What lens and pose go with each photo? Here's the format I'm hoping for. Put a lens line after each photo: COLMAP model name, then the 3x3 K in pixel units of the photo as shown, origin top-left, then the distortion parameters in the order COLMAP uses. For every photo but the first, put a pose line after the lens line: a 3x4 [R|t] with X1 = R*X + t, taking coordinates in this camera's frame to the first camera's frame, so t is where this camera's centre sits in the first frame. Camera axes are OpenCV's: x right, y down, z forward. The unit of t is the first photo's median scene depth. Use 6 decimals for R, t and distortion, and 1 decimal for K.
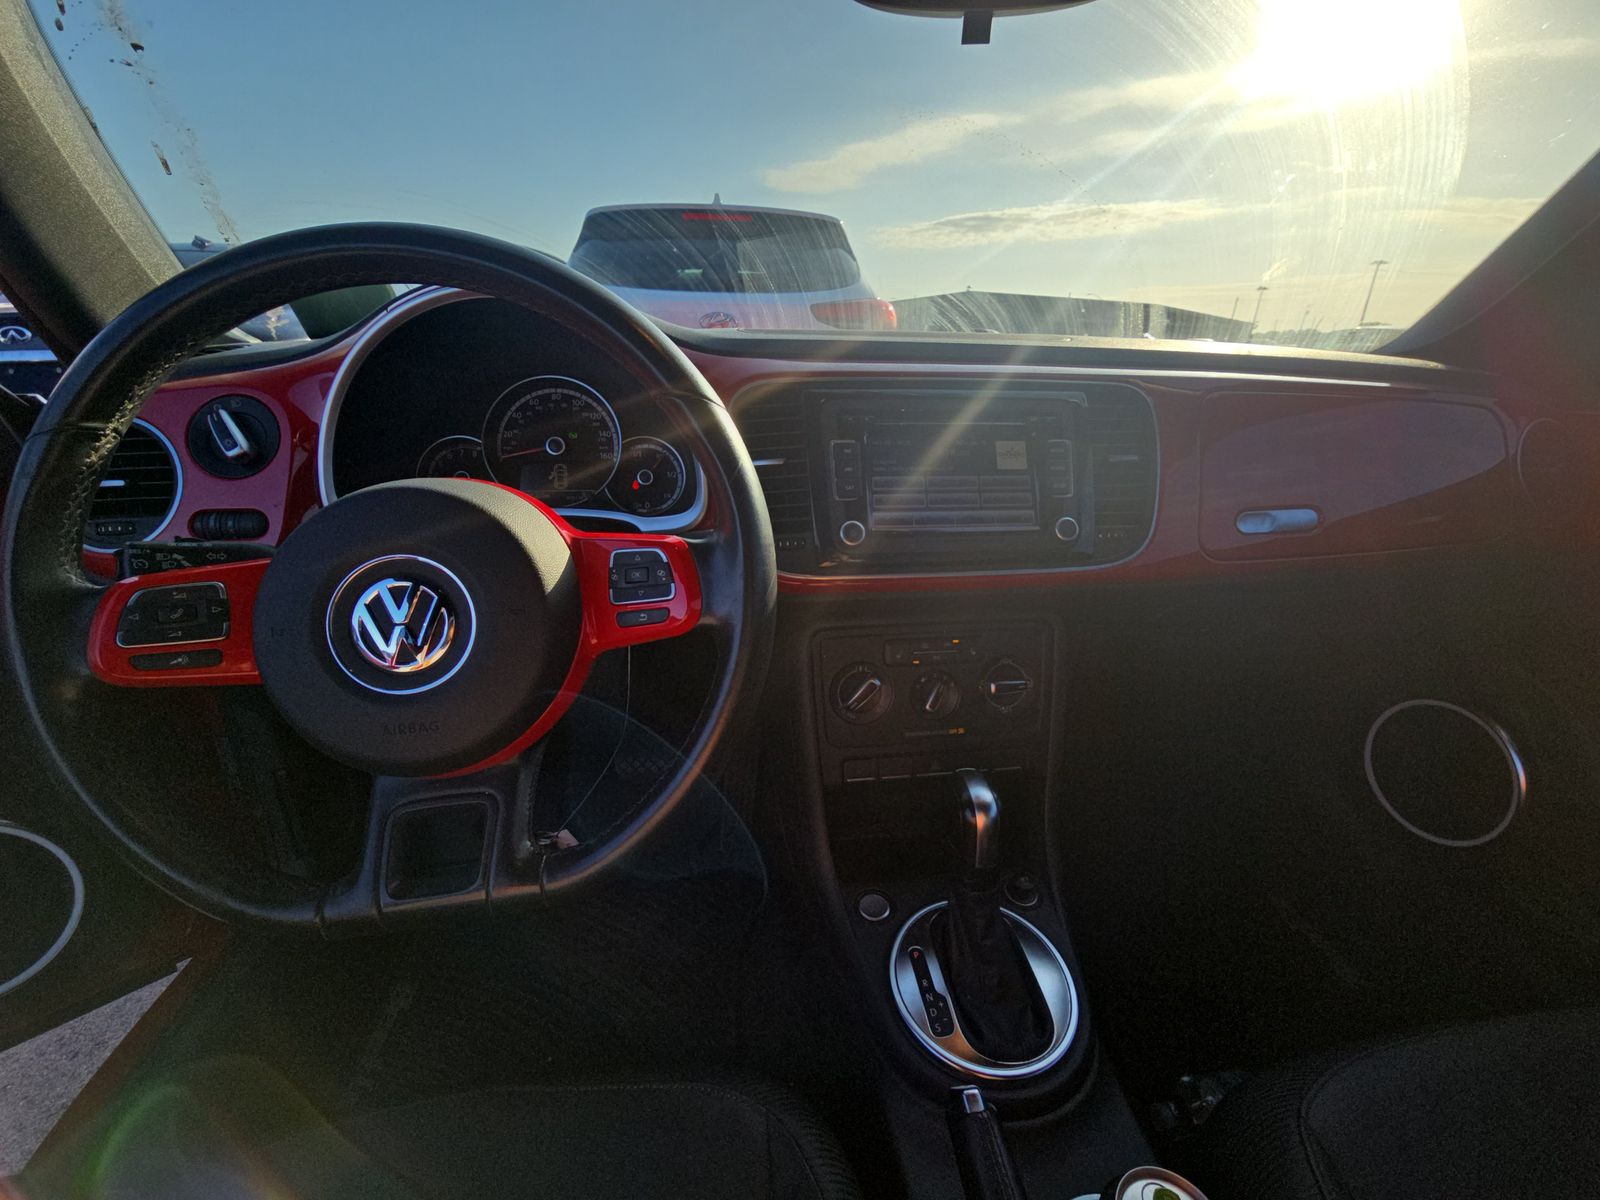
lens RADIAL K [[639.9, 0, 795.3], [0, 639.9, 609.3], [0, 0, 1]] dist [0.016314, -0.000393]
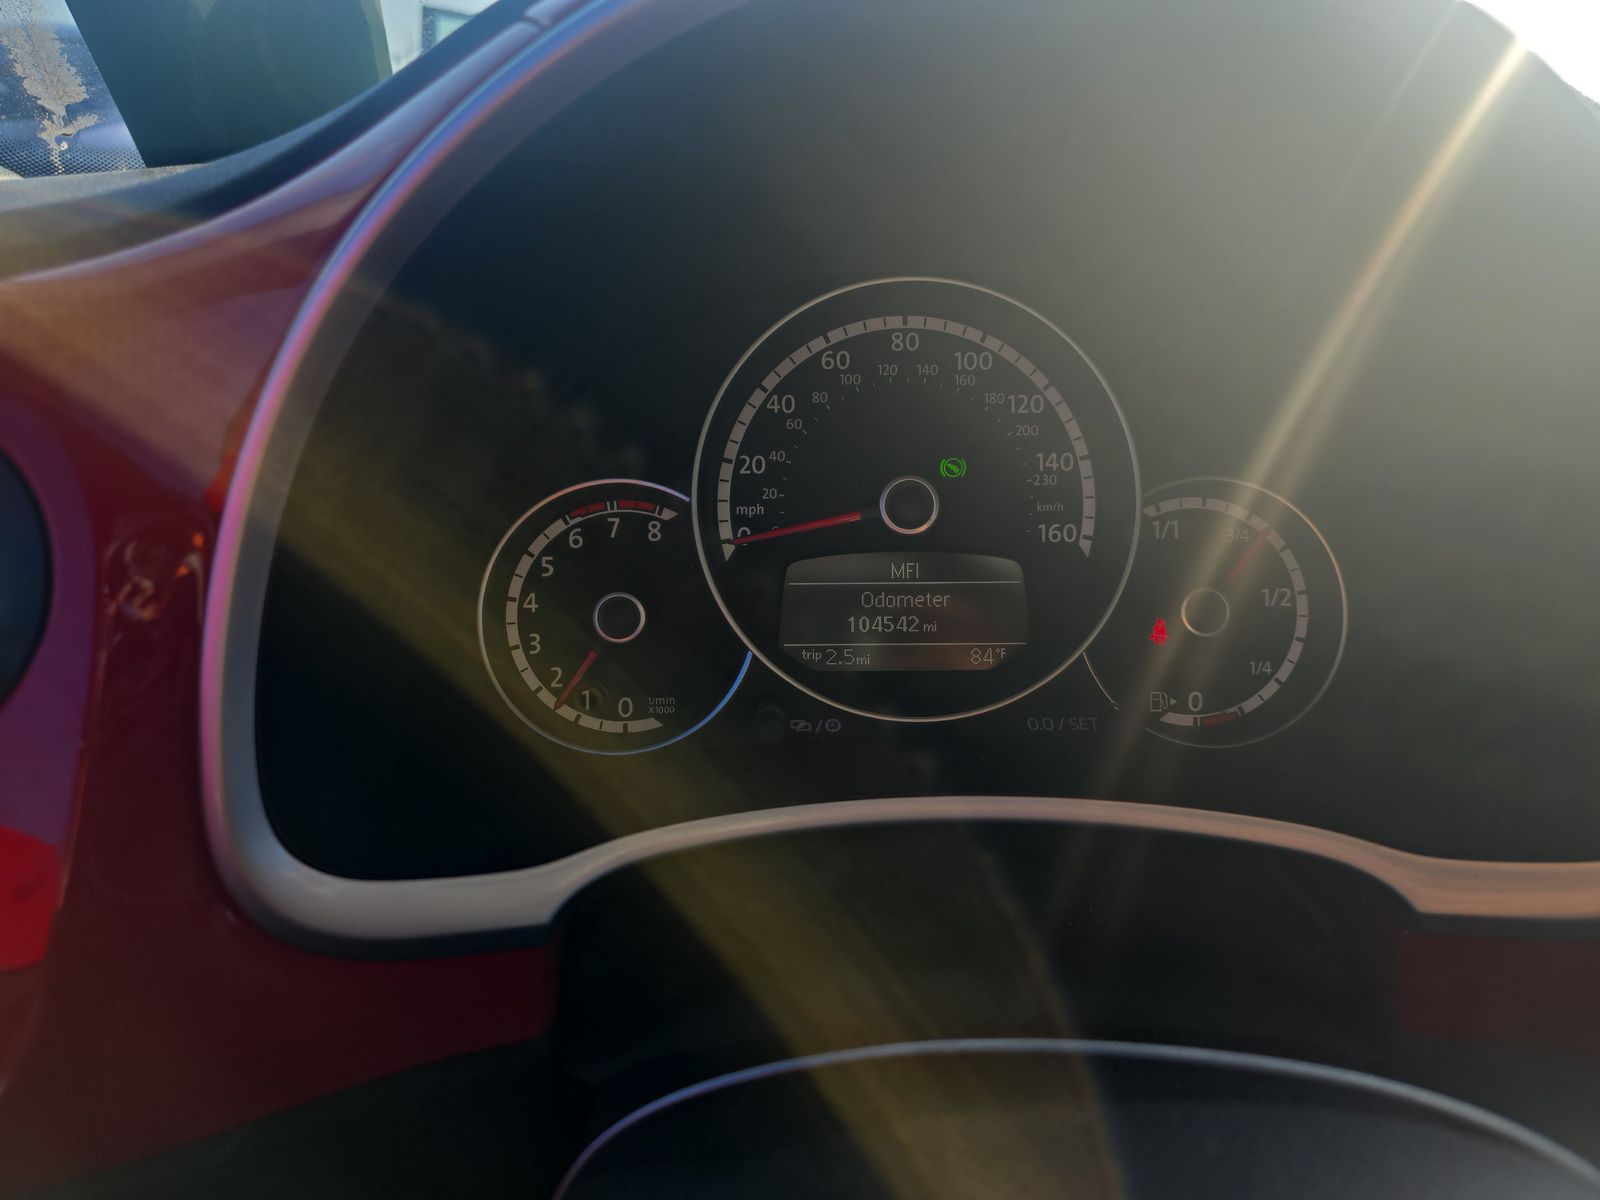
lens RADIAL K [[1070.1, 0, 798.2], [0, 1070.1, 596.3], [0, 0, 1]] dist [0.033632, 0.006053]
pose [[0.996239, 0.020460, -0.084196, -0.433154], [-0.023231, 0.999216, -0.032056, -0.219947], [0.083474, 0.033891, 0.995933, 0.560025]]
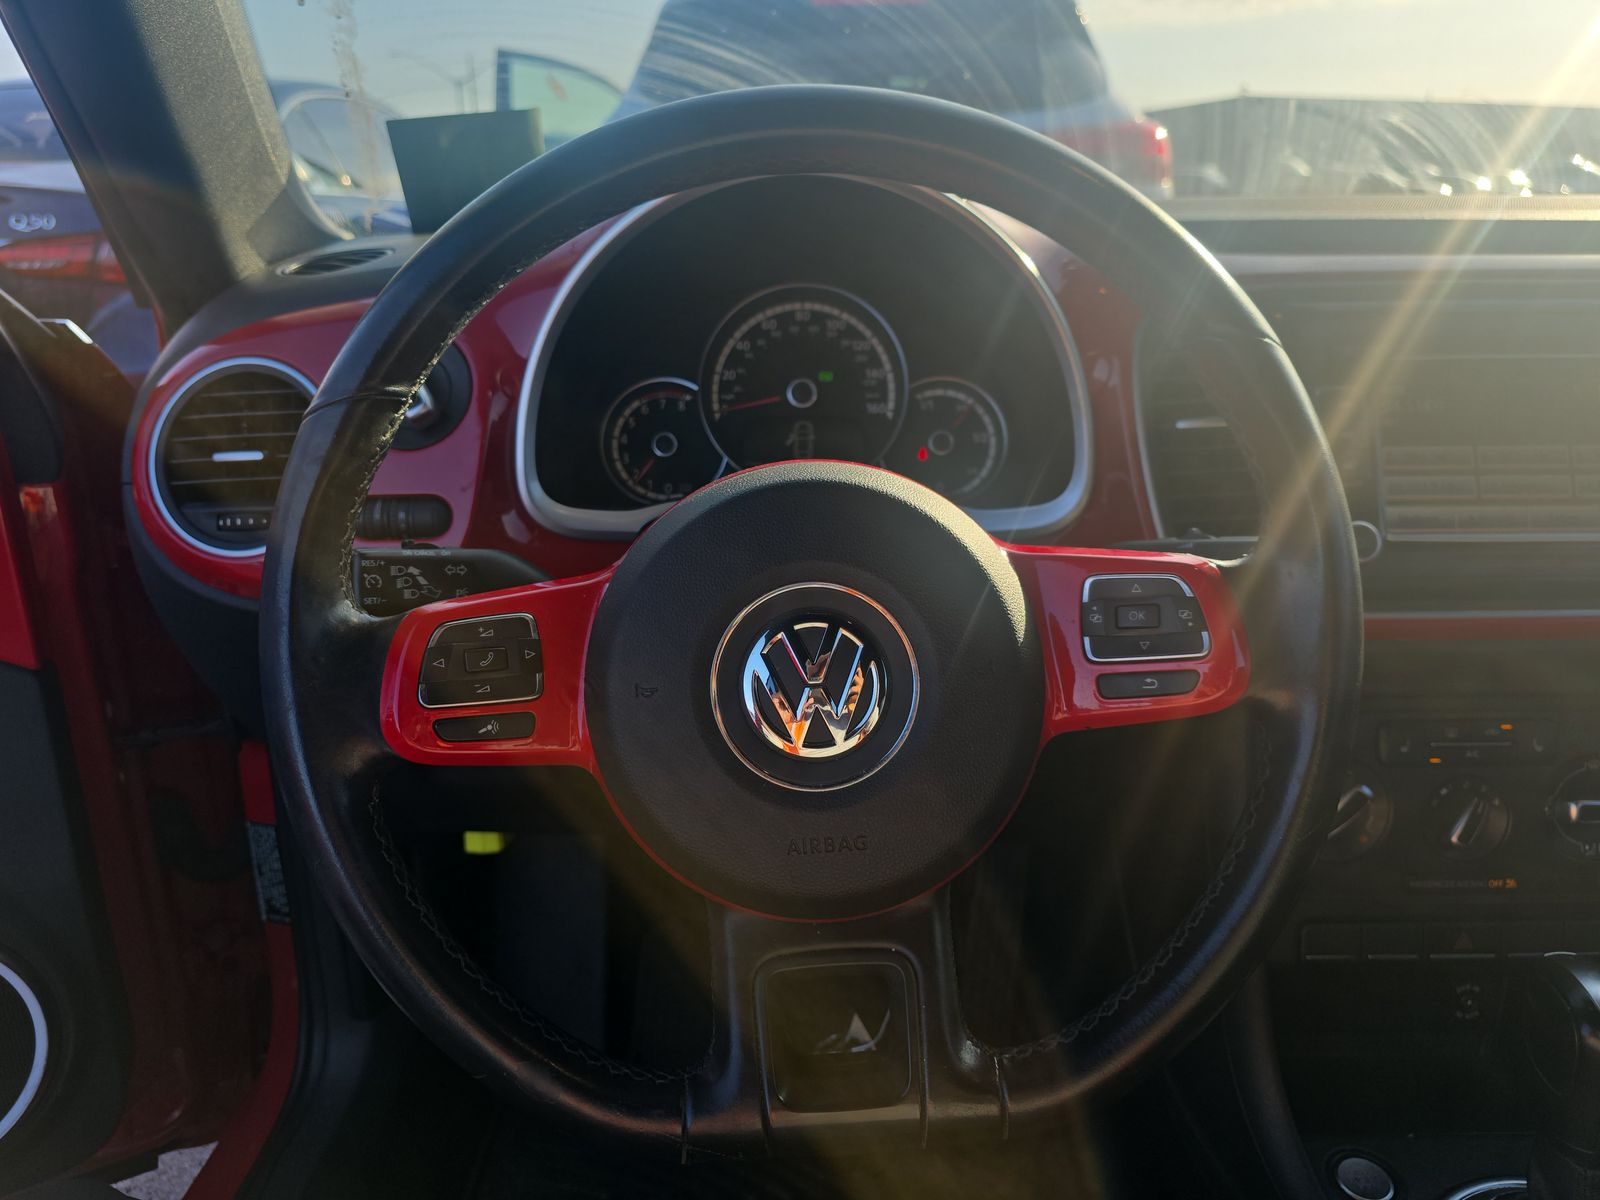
lens RADIAL K [[1070.1, 0, 803.8], [0, 1070.1, 602.5], [0, 0, 1]] dist [0.033632, 0.006053]
pose [[0.992832, 0.022614, -0.117358, -0.274893], [-0.026384, 0.999181, -0.030669, -0.015830], [0.116568, 0.033545, 0.992616, -0.054845]]
